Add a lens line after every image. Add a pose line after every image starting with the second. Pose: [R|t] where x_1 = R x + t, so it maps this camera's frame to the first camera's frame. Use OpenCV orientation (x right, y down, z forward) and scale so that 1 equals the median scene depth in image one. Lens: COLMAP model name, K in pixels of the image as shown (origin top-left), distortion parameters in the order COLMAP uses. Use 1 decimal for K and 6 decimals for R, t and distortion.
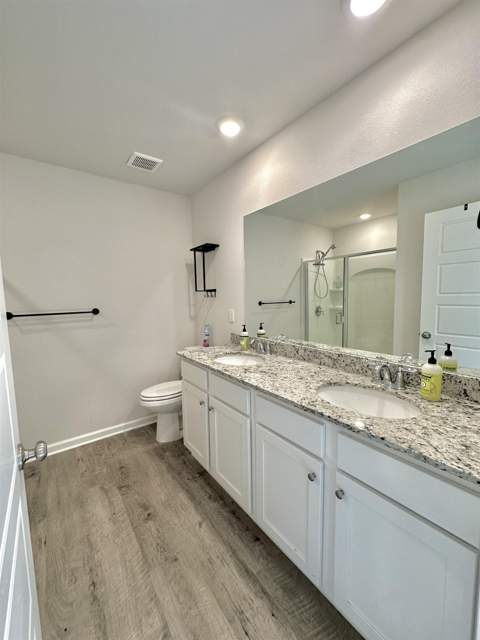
lens RADIAL K [[256.2, 0, 240.0], [0, 256.2, 320.0], [0, 0, 1]] dist [-0.001968, 0.000915]
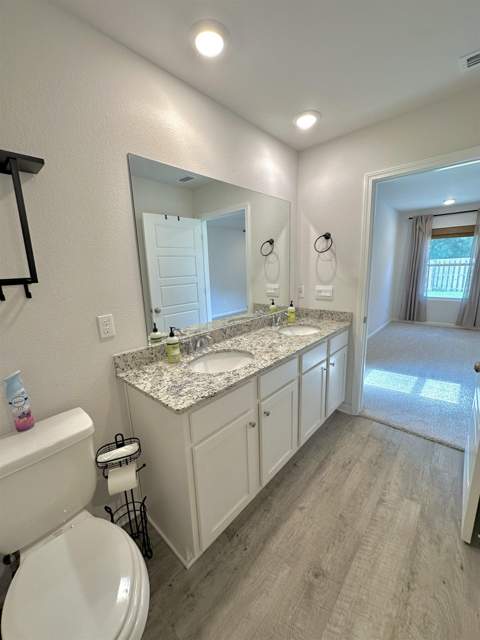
lens RADIAL K [[256.2, 0, 240.0], [0, 256.2, 320.0], [0, 0, 1]] dist [-0.001968, 0.000915]
pose [[-0.193535, -0.174919, 0.965374, -0.938814], [0.127898, 0.971083, 0.201594, -0.157768], [-0.972721, 0.162485, -0.165567, 1.262728]]
